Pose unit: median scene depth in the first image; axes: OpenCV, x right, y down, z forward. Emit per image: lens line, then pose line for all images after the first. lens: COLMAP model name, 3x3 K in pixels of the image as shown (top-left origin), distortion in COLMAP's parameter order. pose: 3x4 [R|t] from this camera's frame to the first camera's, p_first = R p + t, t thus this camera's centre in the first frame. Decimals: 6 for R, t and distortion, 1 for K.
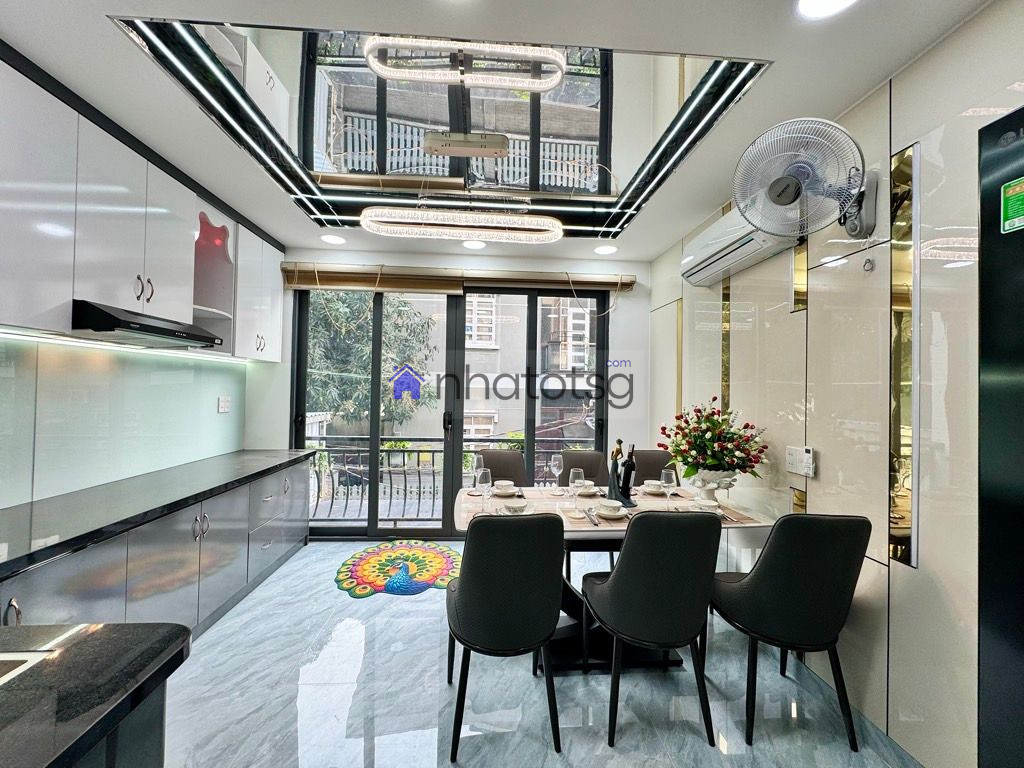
lens RADIAL K [[409.9, 0, 511.3], [0, 409.9, 385.2], [0, 0, 1]] dist [0.002466, -0.000103]
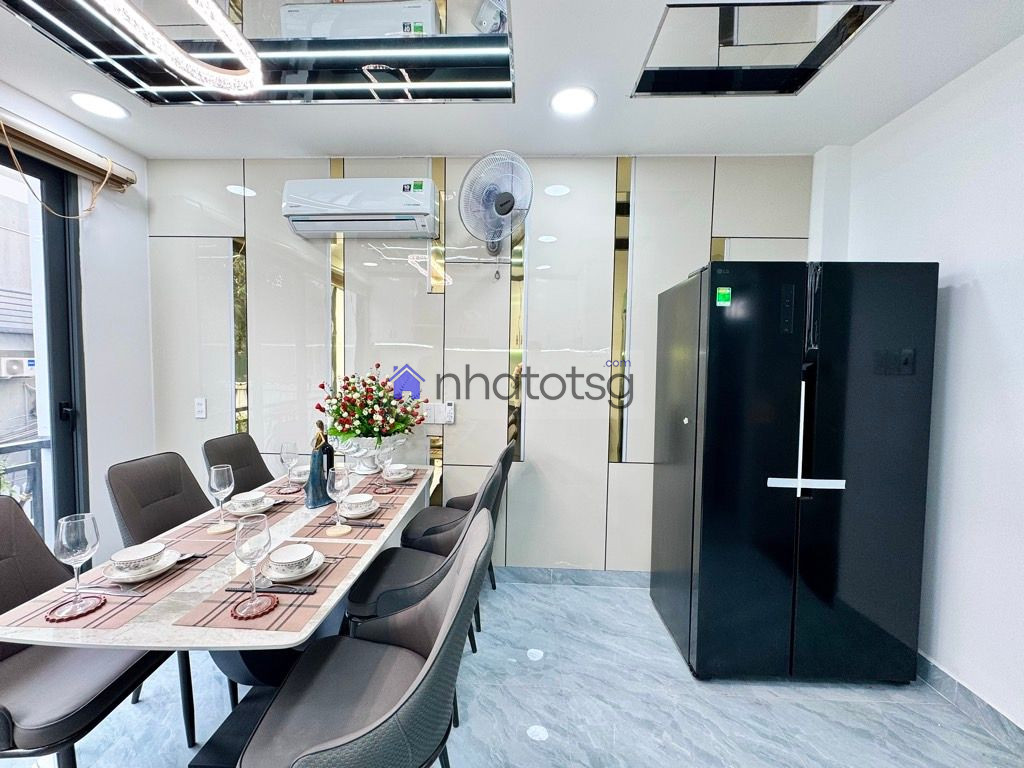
lens RADIAL K [[409.9, 0, 504.1], [0, 409.9, 380.1], [0, 0, 1]] dist [0.002466, -0.000103]
pose [[0.124764, -0.062227, 0.990233, -0.288362], [-0.026365, 0.997471, 0.066004, -0.008797], [-0.991836, -0.034343, 0.122807, 0.385792]]
